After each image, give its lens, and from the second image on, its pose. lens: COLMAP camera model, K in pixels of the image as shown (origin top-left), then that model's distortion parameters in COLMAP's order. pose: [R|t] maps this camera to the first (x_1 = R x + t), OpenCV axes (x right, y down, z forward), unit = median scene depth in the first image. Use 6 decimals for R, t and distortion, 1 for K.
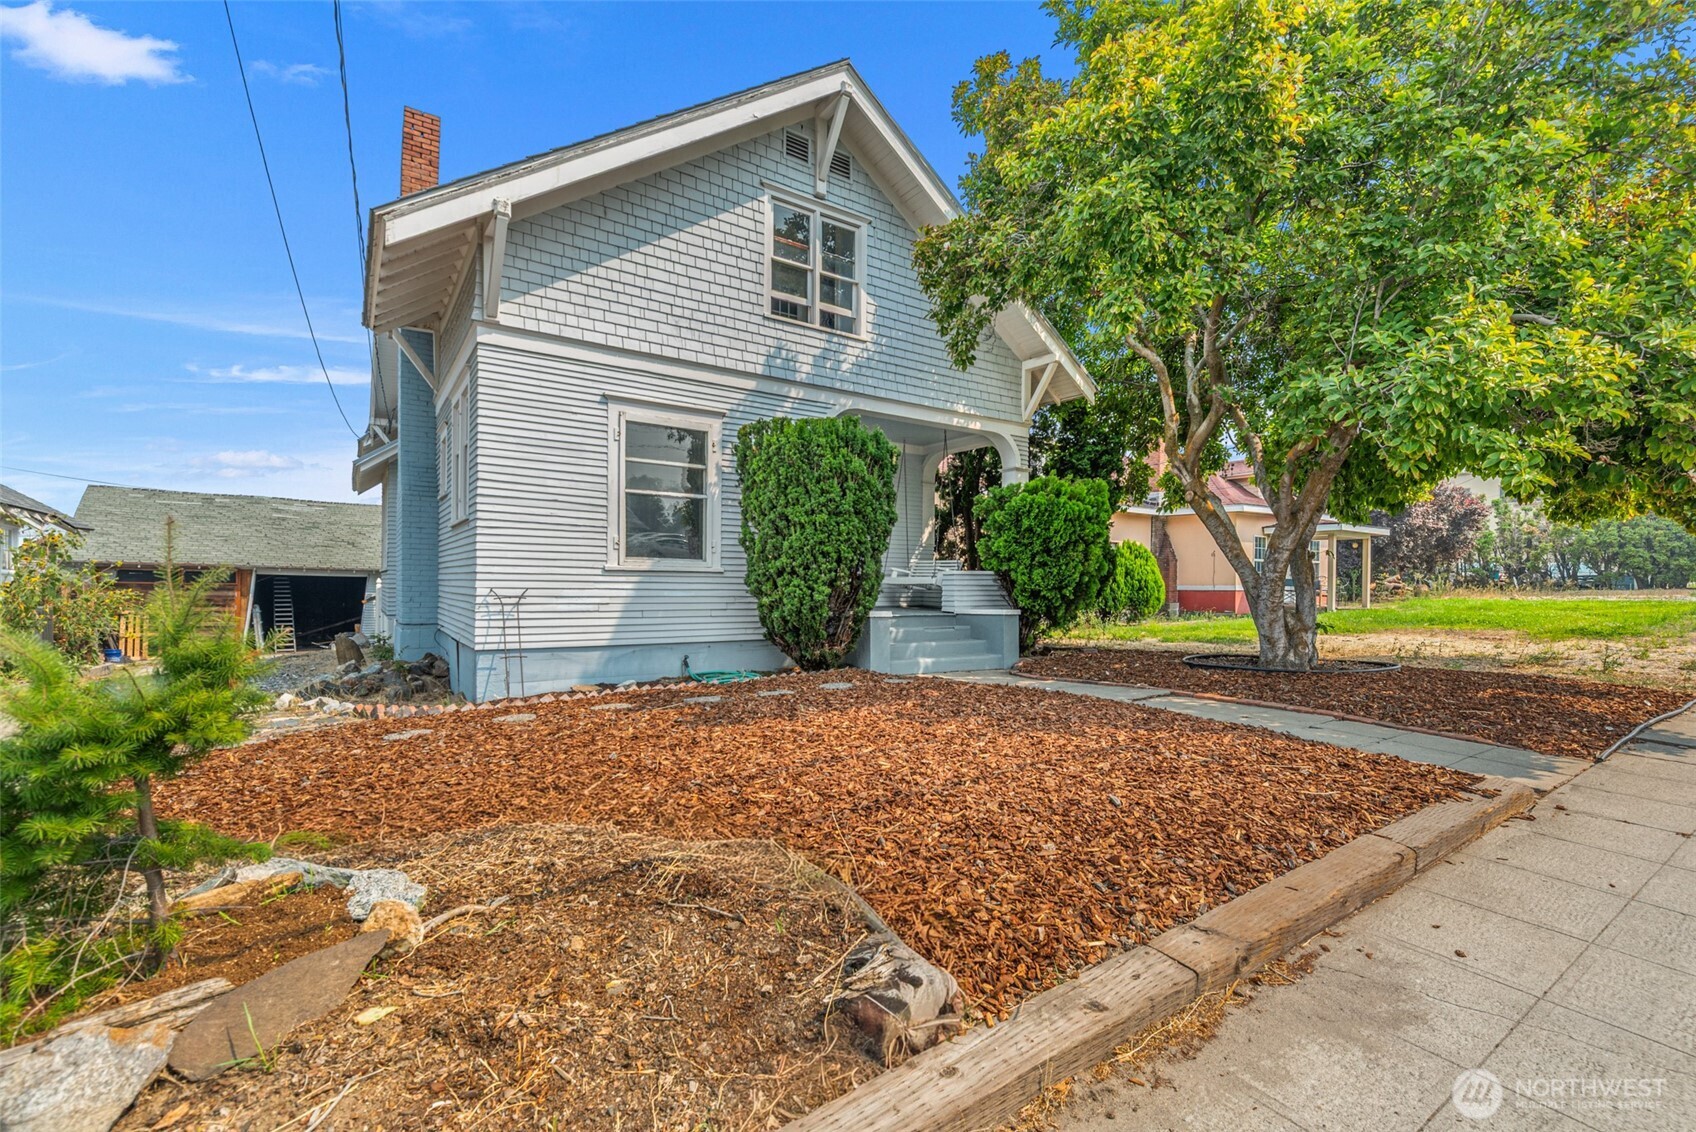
lens RADIAL K [[686.6, 0, 843.2], [0, 686.6, 579.6], [0, 0, 1]] dist [-0.000889, 0.000112]
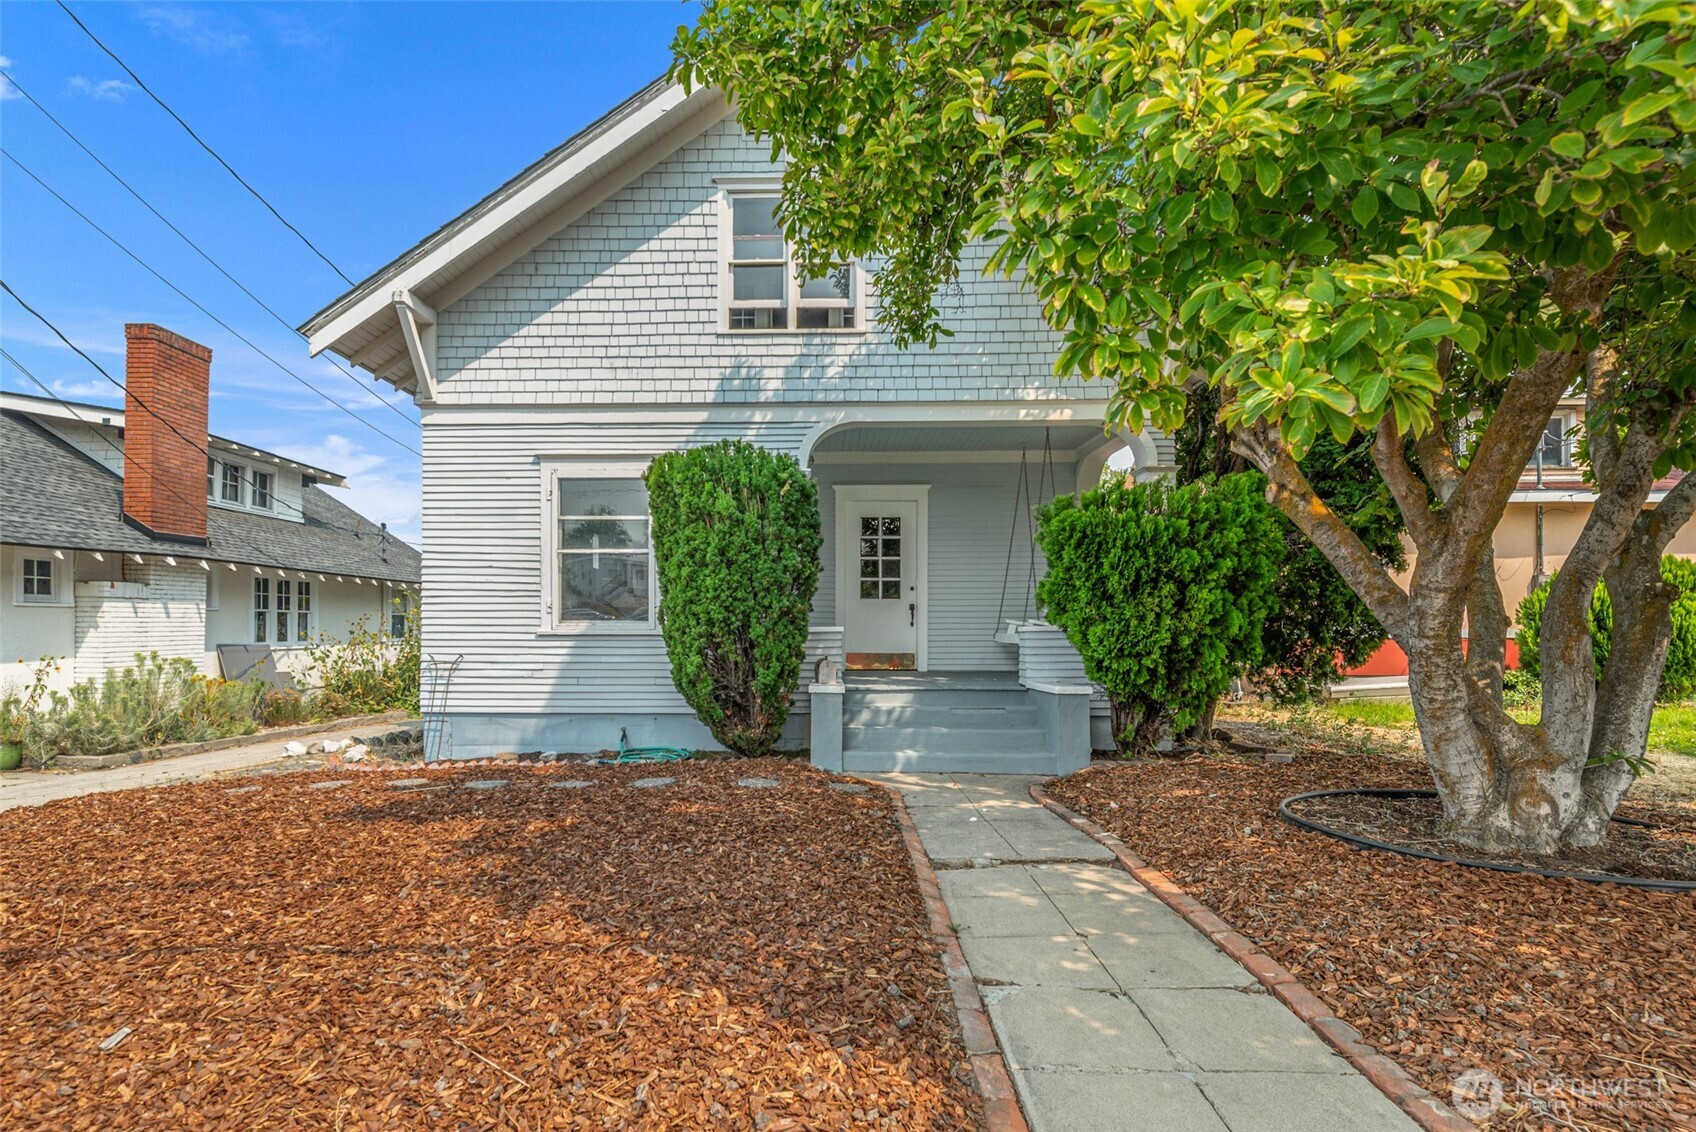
lens RADIAL K [[752.3, 0, 835.9], [0, 752.3, 611.2], [0, 0, 1]] dist [-0.002875, -0.000414]
pose [[0.831457, -0.018094, -0.555295, 0.542155], [0.011908, 0.999820, -0.014749, -0.024340], [0.555462, 0.005651, 0.831523, 0.319299]]
